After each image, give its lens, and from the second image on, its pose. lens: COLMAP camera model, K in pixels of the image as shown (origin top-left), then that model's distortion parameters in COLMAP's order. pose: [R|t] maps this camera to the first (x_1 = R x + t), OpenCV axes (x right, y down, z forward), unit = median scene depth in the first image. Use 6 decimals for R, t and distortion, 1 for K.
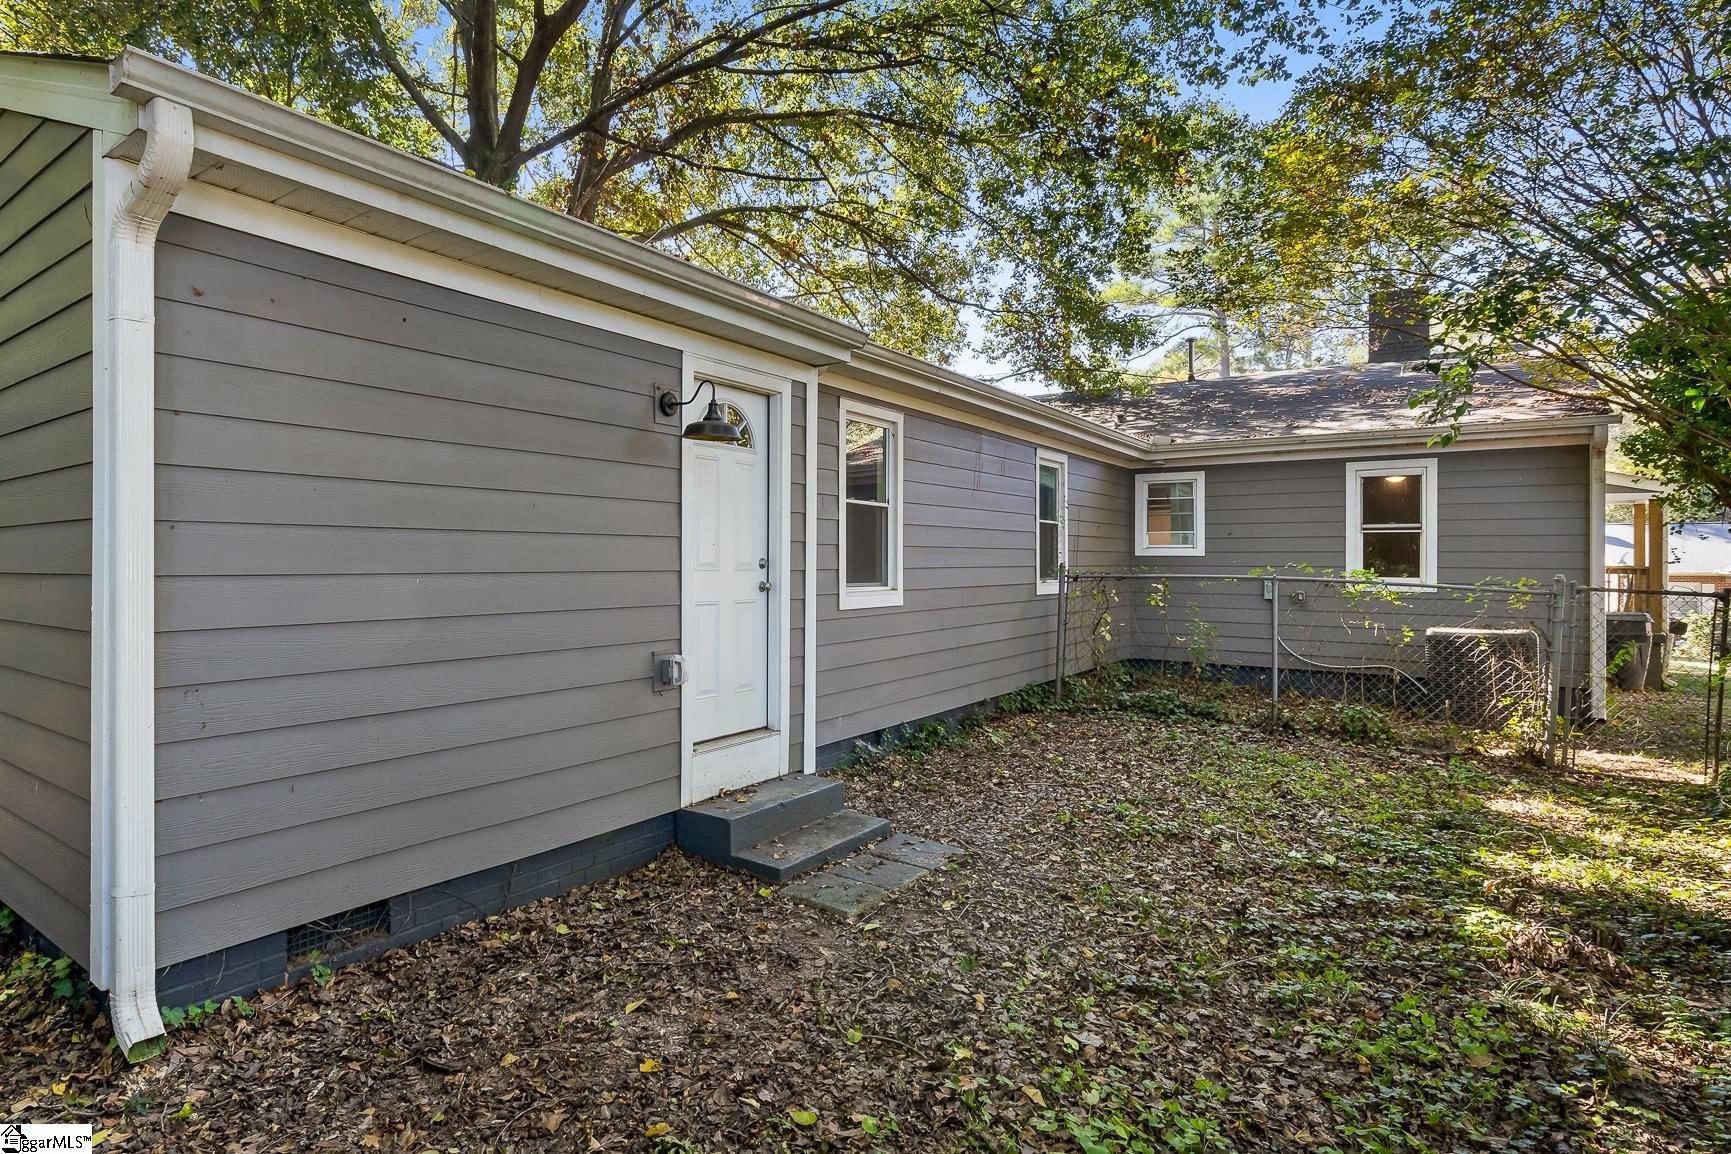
lens RADIAL K [[1189.8, 0, 864.4], [0, 1189.8, 535.5], [0, 0, 1]] dist [-0.006146, 0.007624]
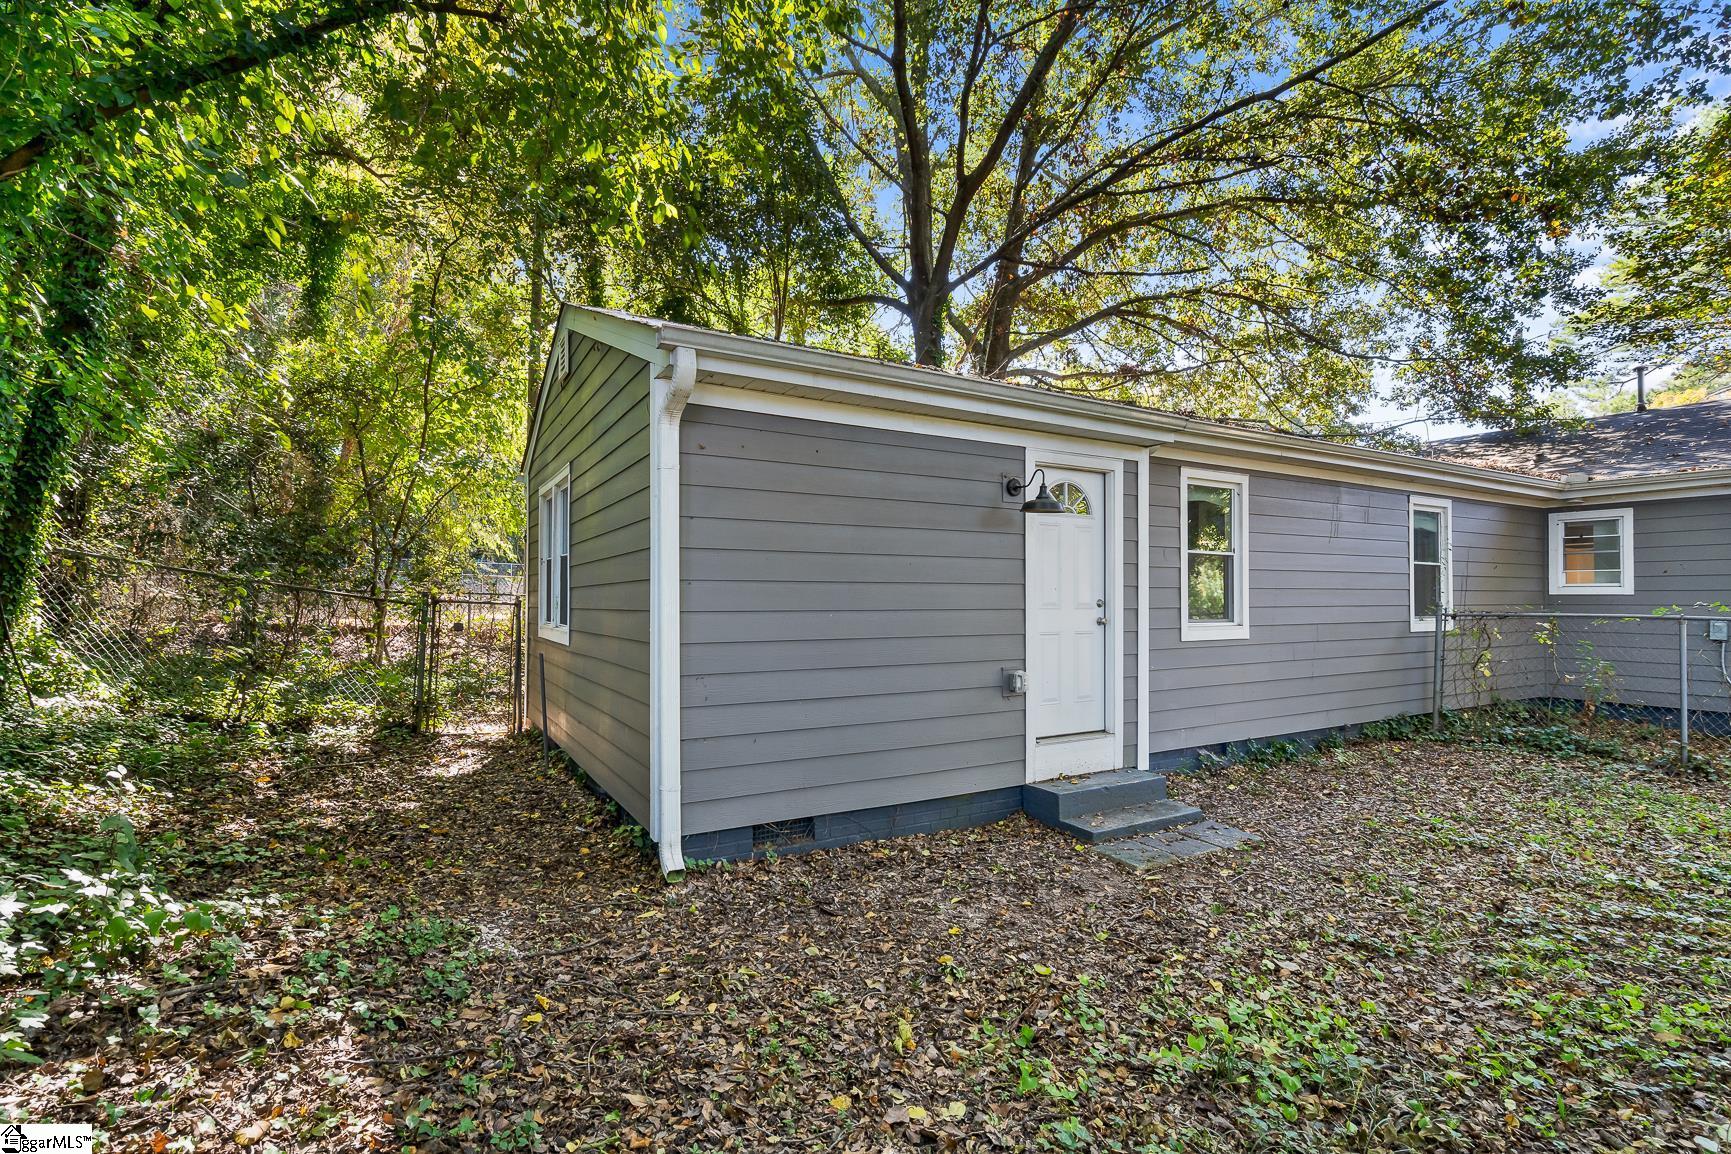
lens RADIAL K [[1189.8, 0, 864.4], [0, 1189.8, 535.5], [0, 0, 1]] dist [-0.006146, 0.007624]
pose [[0.907499, -0.023036, -0.419421, 0.236784], [0.010044, 0.999400, -0.033157, -0.010259], [0.419933, 0.025877, 0.907186, -0.294489]]
